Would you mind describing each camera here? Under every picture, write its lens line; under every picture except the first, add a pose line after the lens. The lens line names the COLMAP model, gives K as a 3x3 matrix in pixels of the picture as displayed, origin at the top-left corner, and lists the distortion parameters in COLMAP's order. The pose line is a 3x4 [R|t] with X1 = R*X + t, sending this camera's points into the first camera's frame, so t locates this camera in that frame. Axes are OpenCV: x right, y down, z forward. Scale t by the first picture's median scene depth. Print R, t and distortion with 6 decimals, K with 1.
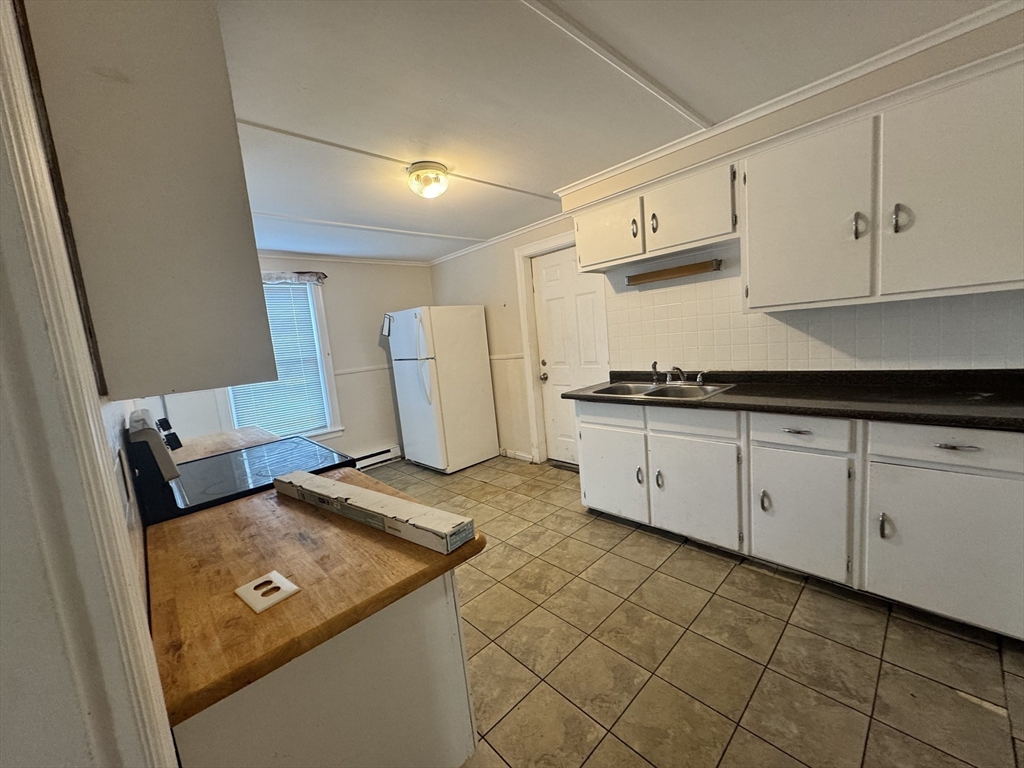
lens RADIAL K [[402.6, 0, 511.3], [0, 402.6, 383.7], [0, 0, 1]] dist [-0.000235, 0.000786]
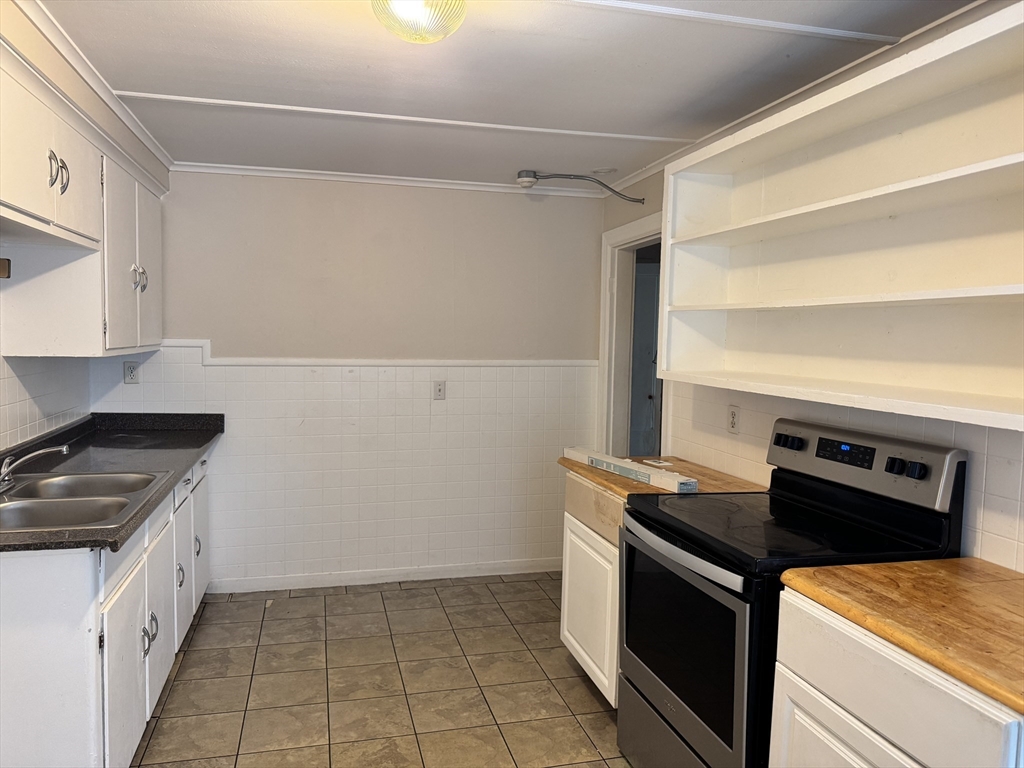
lens RADIAL K [[726.2, 0, 508.1], [0, 726.2, 382.7], [0, 0, 1]] dist [0.018563, -0.024811]
pose [[-0.877219, 0.045198, 0.477959, -0.724472], [0.121886, 0.983907, 0.130659, -0.223633], [-0.464361, 0.172873, -0.868610, 1.926370]]
